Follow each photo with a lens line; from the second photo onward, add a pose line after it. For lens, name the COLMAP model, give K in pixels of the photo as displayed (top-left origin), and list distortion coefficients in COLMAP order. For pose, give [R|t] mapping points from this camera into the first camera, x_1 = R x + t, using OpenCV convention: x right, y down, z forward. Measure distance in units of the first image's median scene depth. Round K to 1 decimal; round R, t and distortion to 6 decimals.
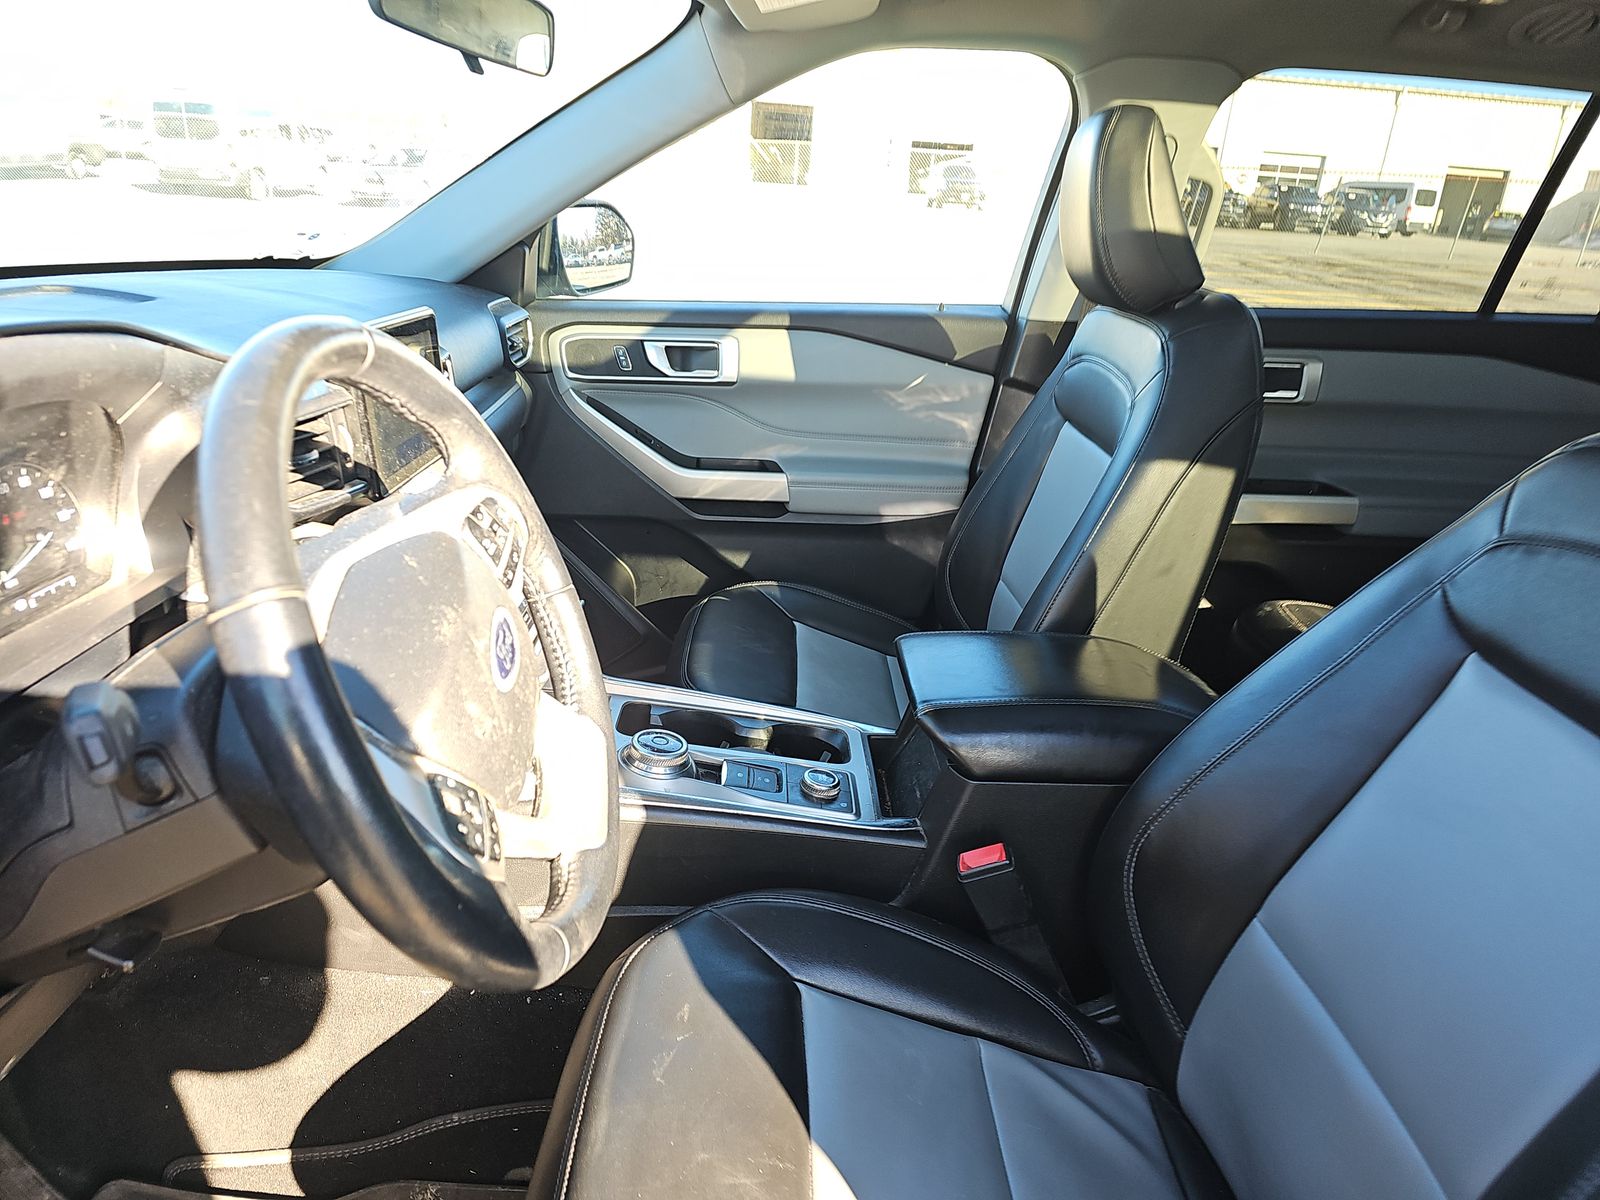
lens RADIAL K [[1056.6, 0, 795.1], [0, 1056.6, 649.6], [0, 0, 1]] dist [0.097708, -0.107751]
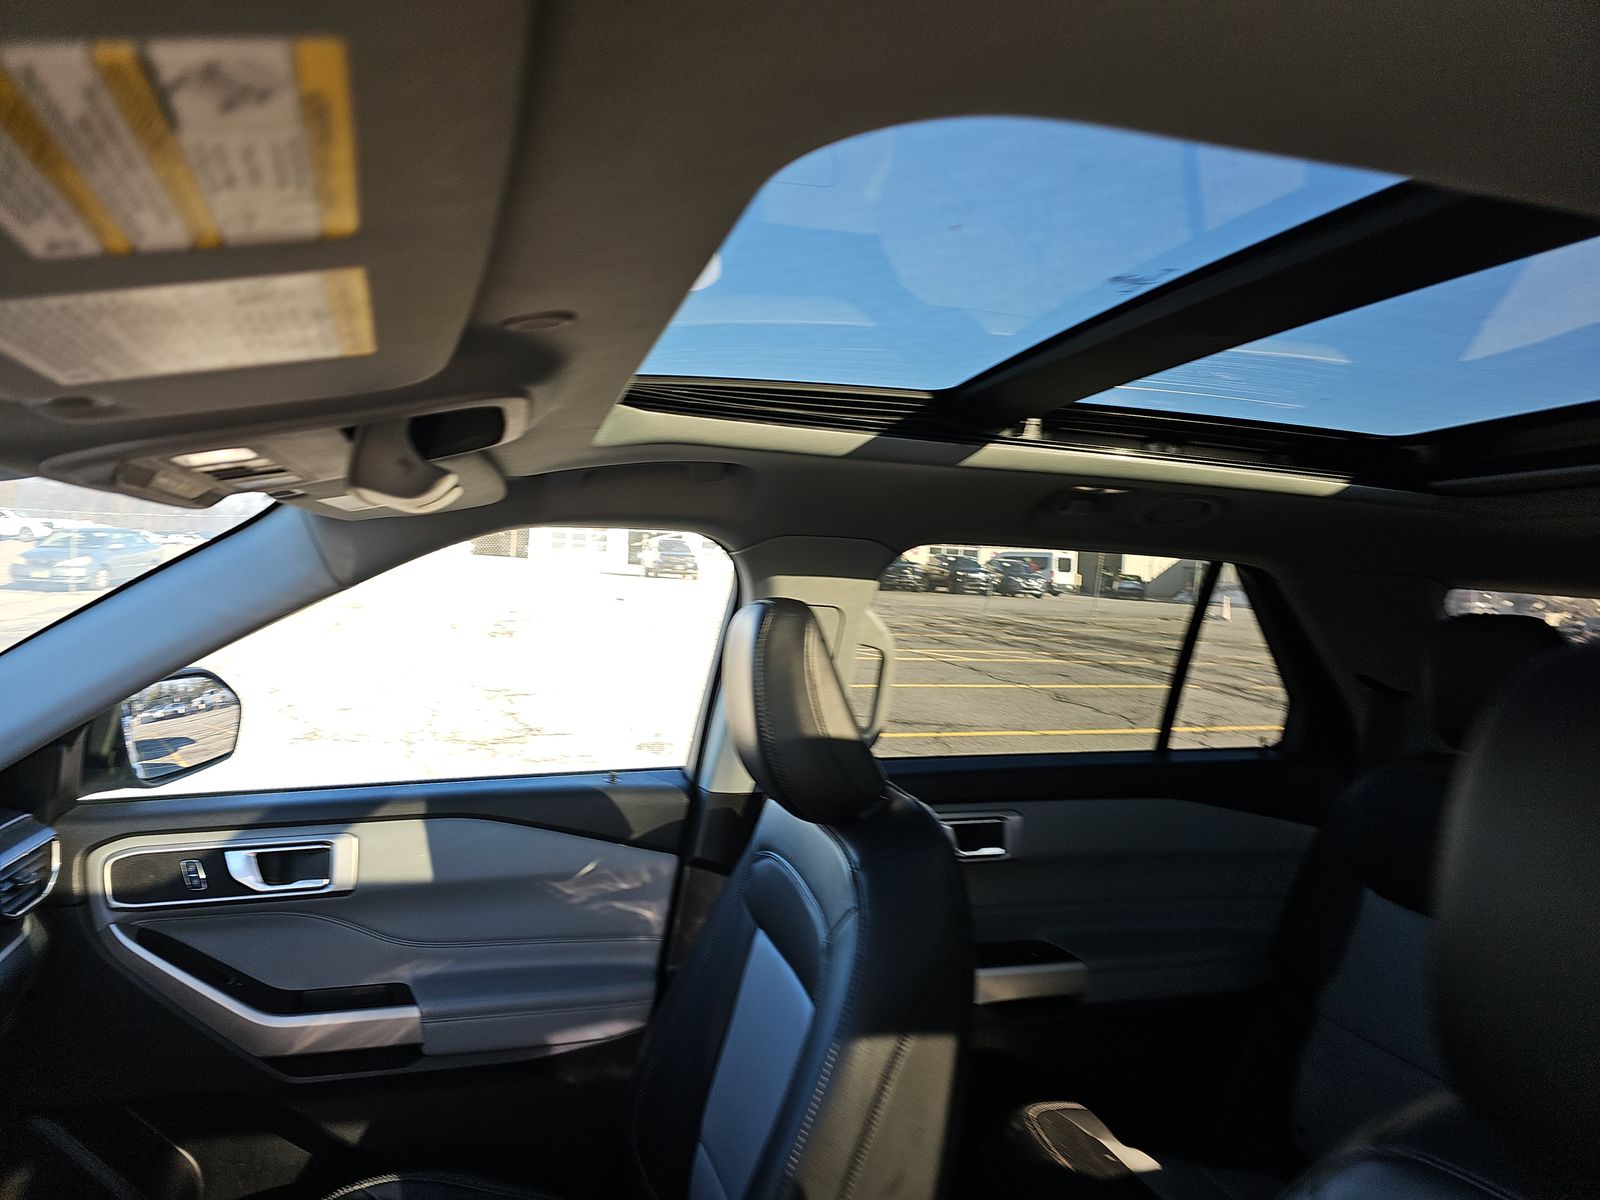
lens RADIAL K [[1056.6, 0, 795.1], [0, 1056.6, 649.6], [0, 0, 1]] dist [0.097708, -0.107751]
pose [[0.969009, -0.035519, 0.244459, 0.073681], [0.108786, 0.949839, -0.293209, -0.151281], [-0.221782, 0.310715, 0.924267, 0.132659]]
